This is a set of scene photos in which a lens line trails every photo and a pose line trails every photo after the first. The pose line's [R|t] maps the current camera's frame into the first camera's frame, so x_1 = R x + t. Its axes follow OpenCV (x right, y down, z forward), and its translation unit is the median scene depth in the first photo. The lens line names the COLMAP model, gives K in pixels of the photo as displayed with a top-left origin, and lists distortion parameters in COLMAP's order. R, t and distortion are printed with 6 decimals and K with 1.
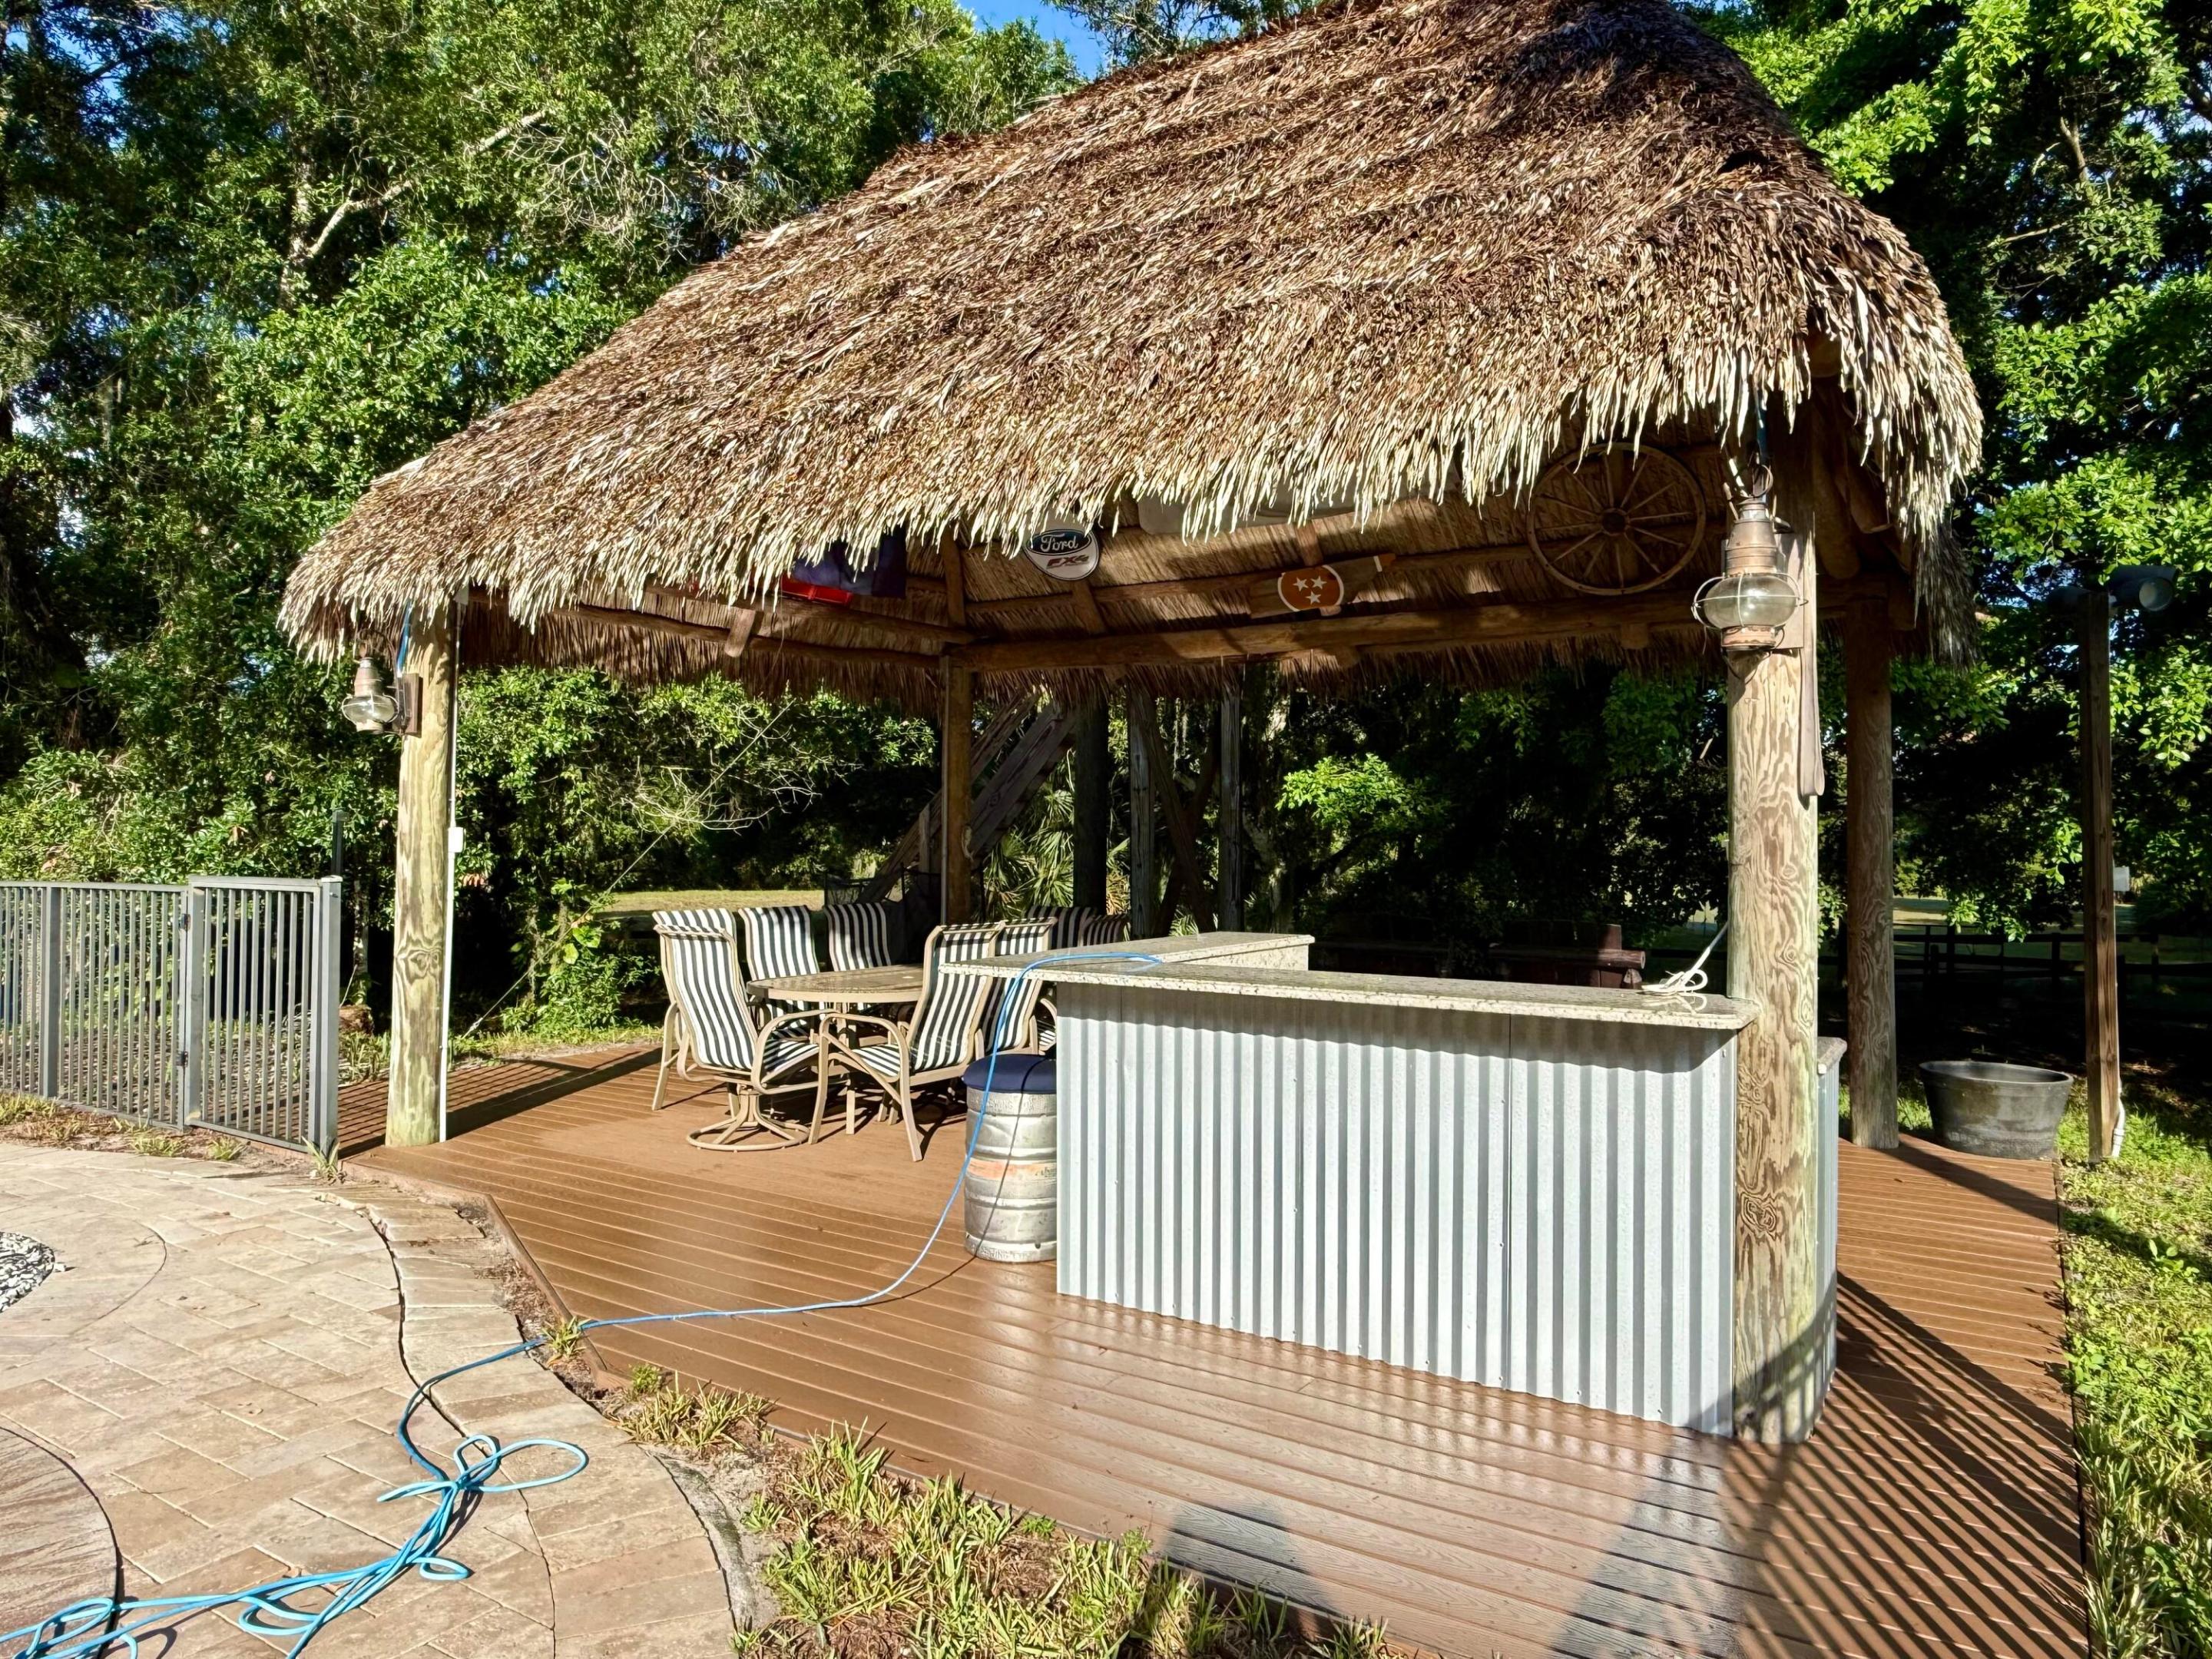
lens RADIAL K [[1435.1, 0, 1104.2], [0, 1435.1, 824.4], [0, 0, 1]] dist [0.001058, 0.003210]
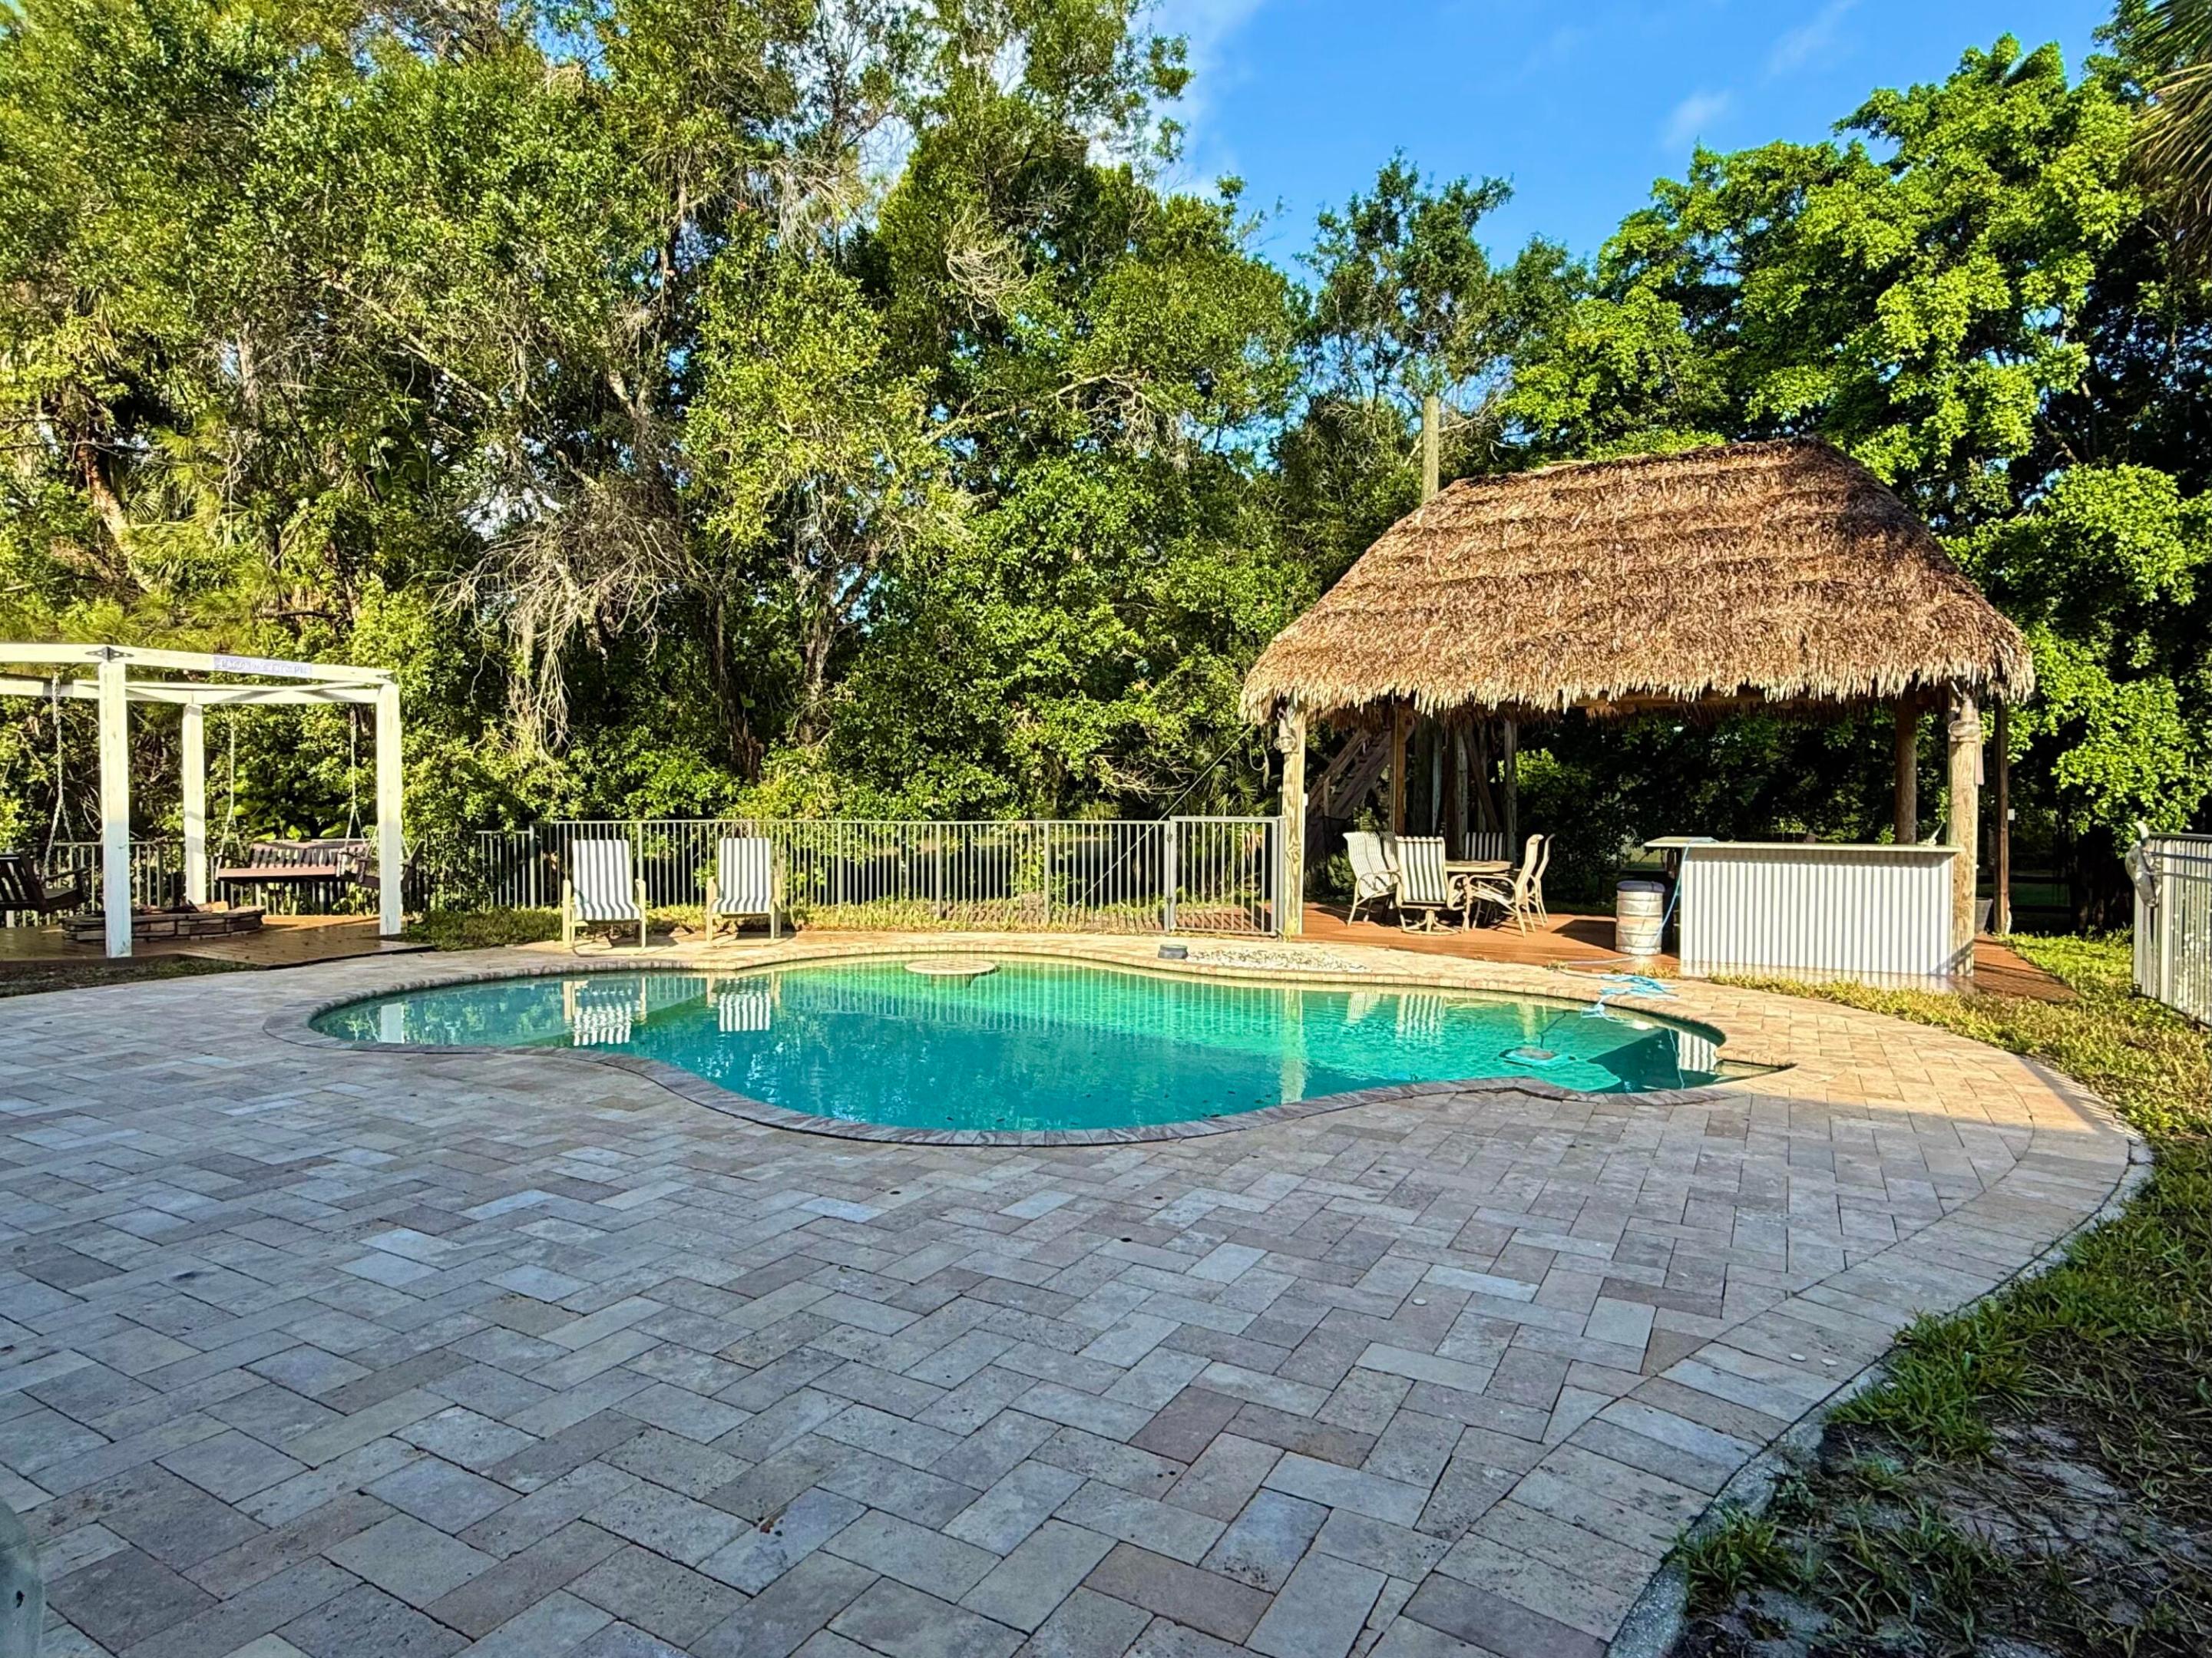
lens RADIAL K [[1221.2, 0, 1115.7], [0, 1221.2, 831.6], [0, 0, 1]] dist [0.002385, 0.000266]
pose [[0.997835, -0.004627, 0.065610, -1.570481], [0.002291, 0.999362, 0.035645, -0.015209], [-0.065733, -0.035417, 0.997208, -1.592921]]
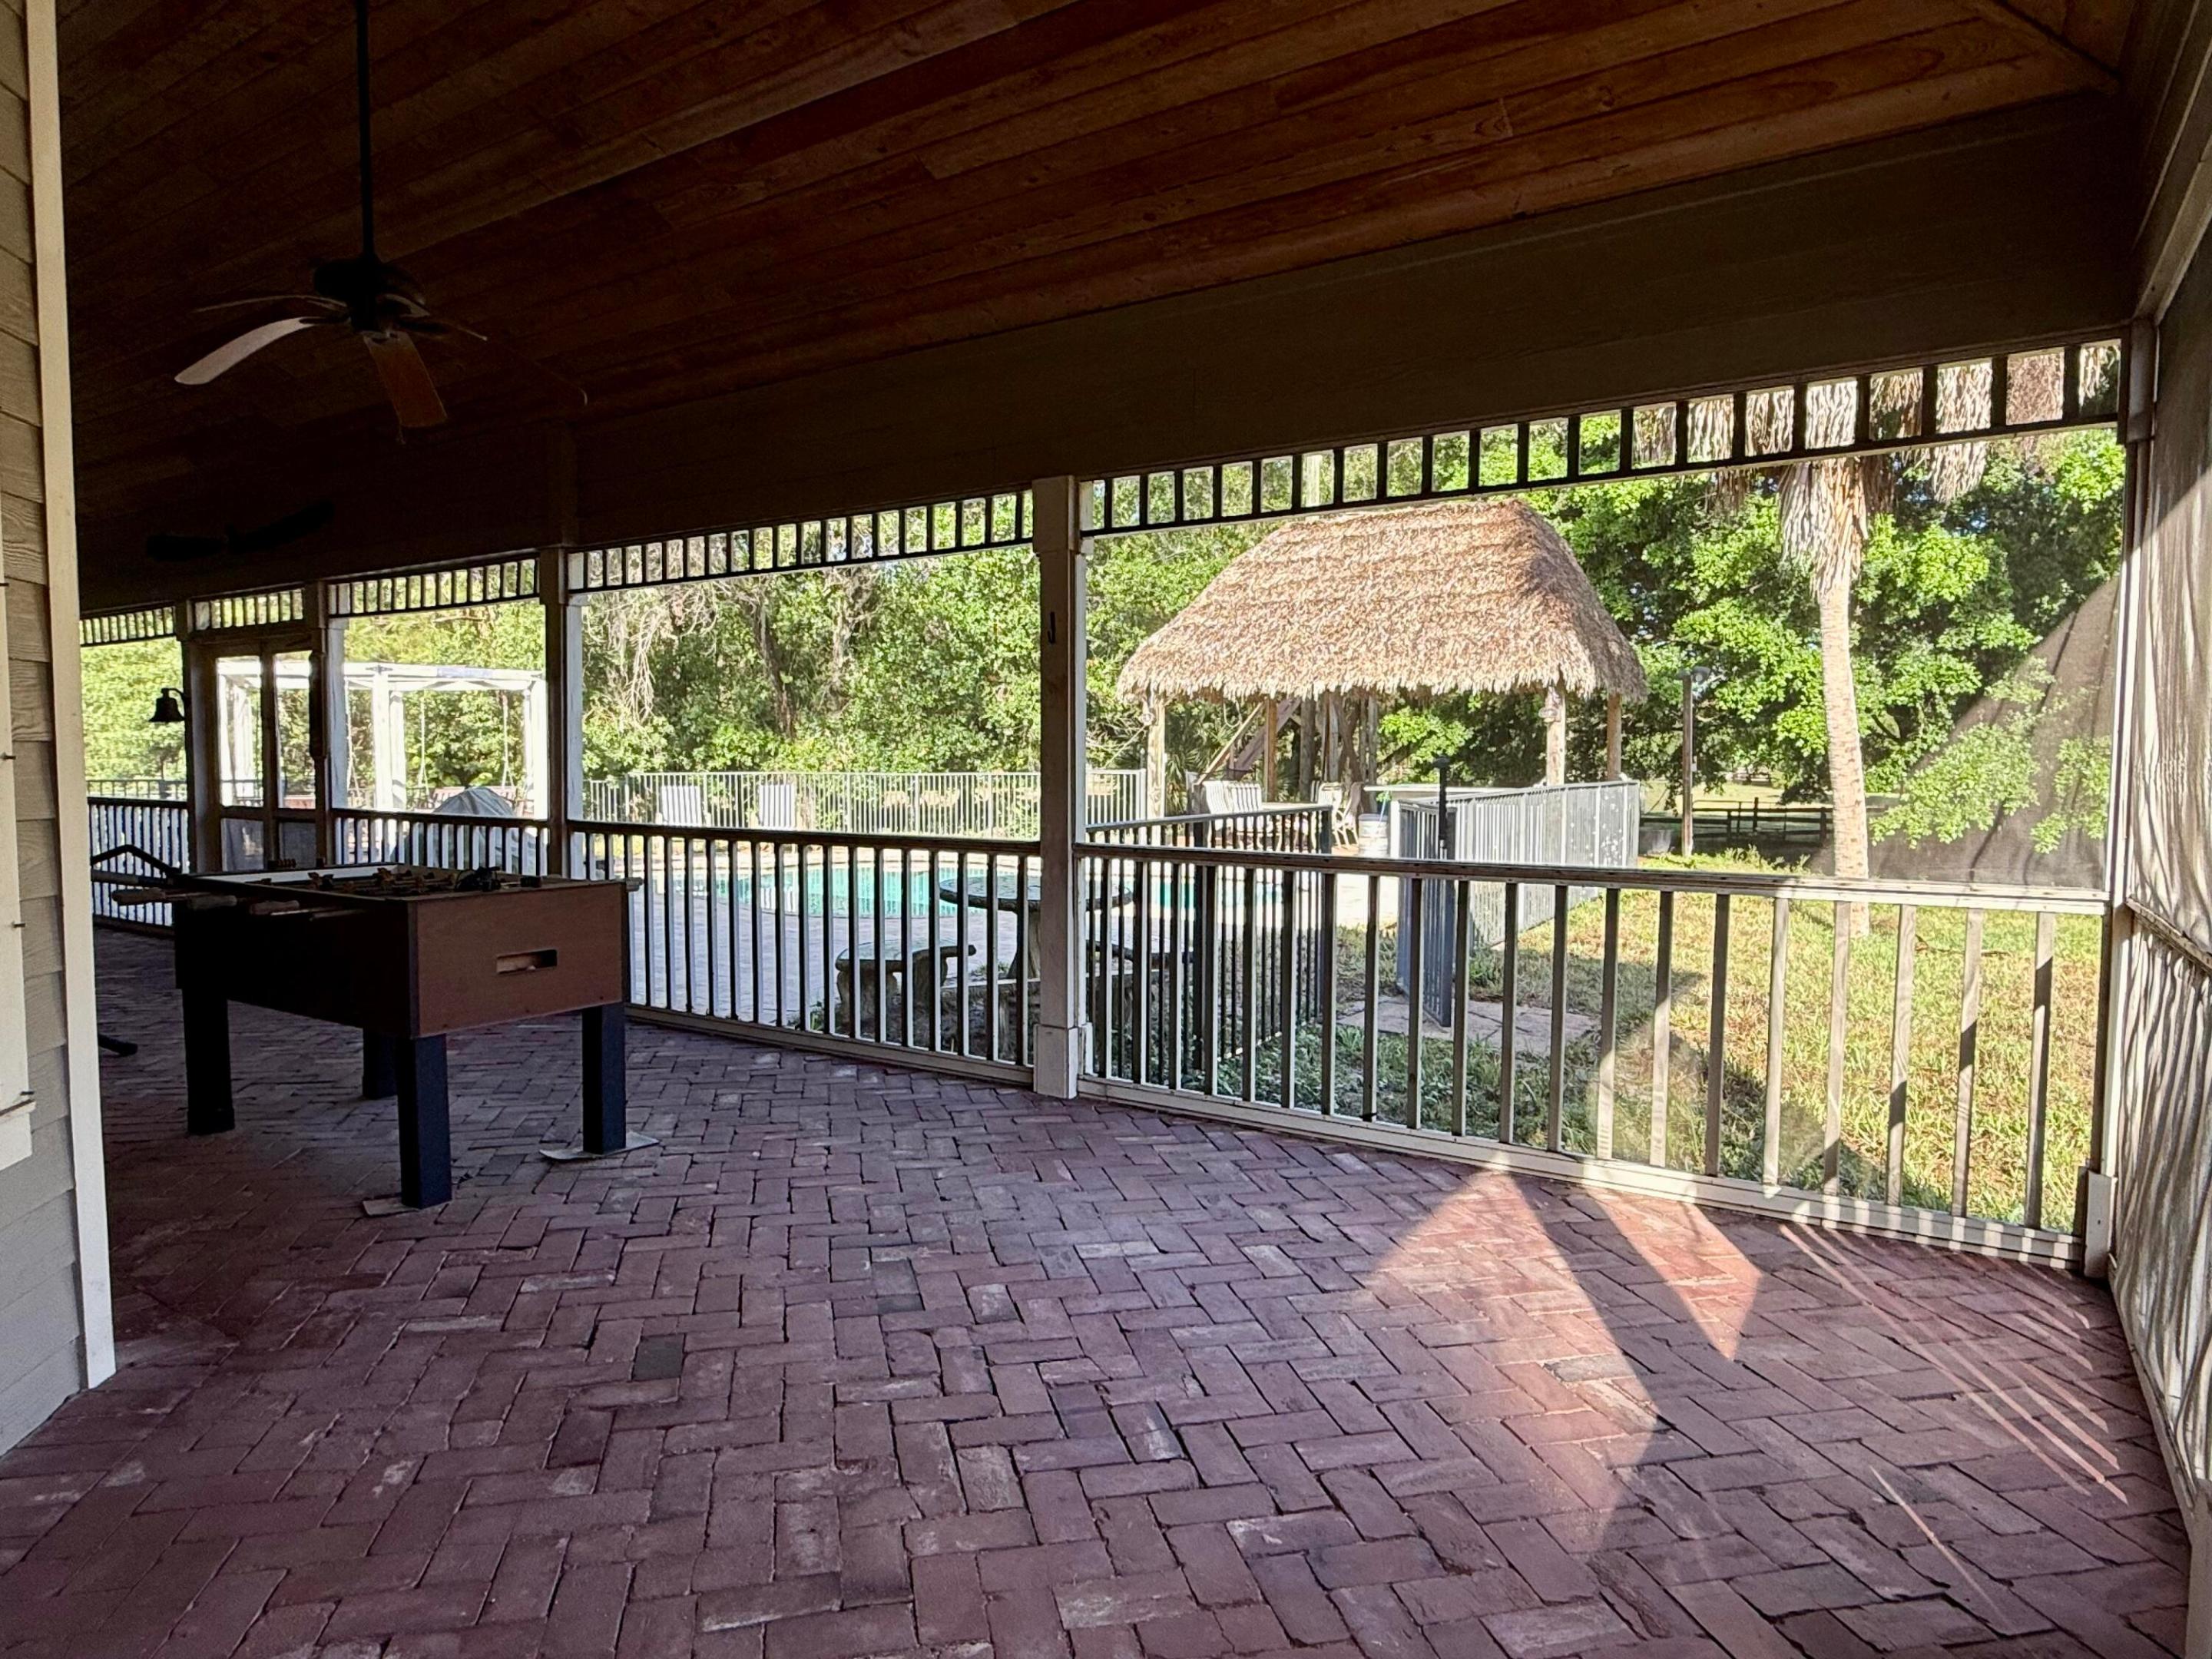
lens RADIAL K [[1296.9, 0, 1093.5], [0, 1296.9, 825.9], [0, 0, 1]] dist [-0.001200, -0.002727]
pose [[0.999914, -0.010687, -0.007552, -1.064217], [0.011252, 0.996789, 0.079282, -0.122651], [0.006681, -0.079360, 0.996824, -3.382979]]
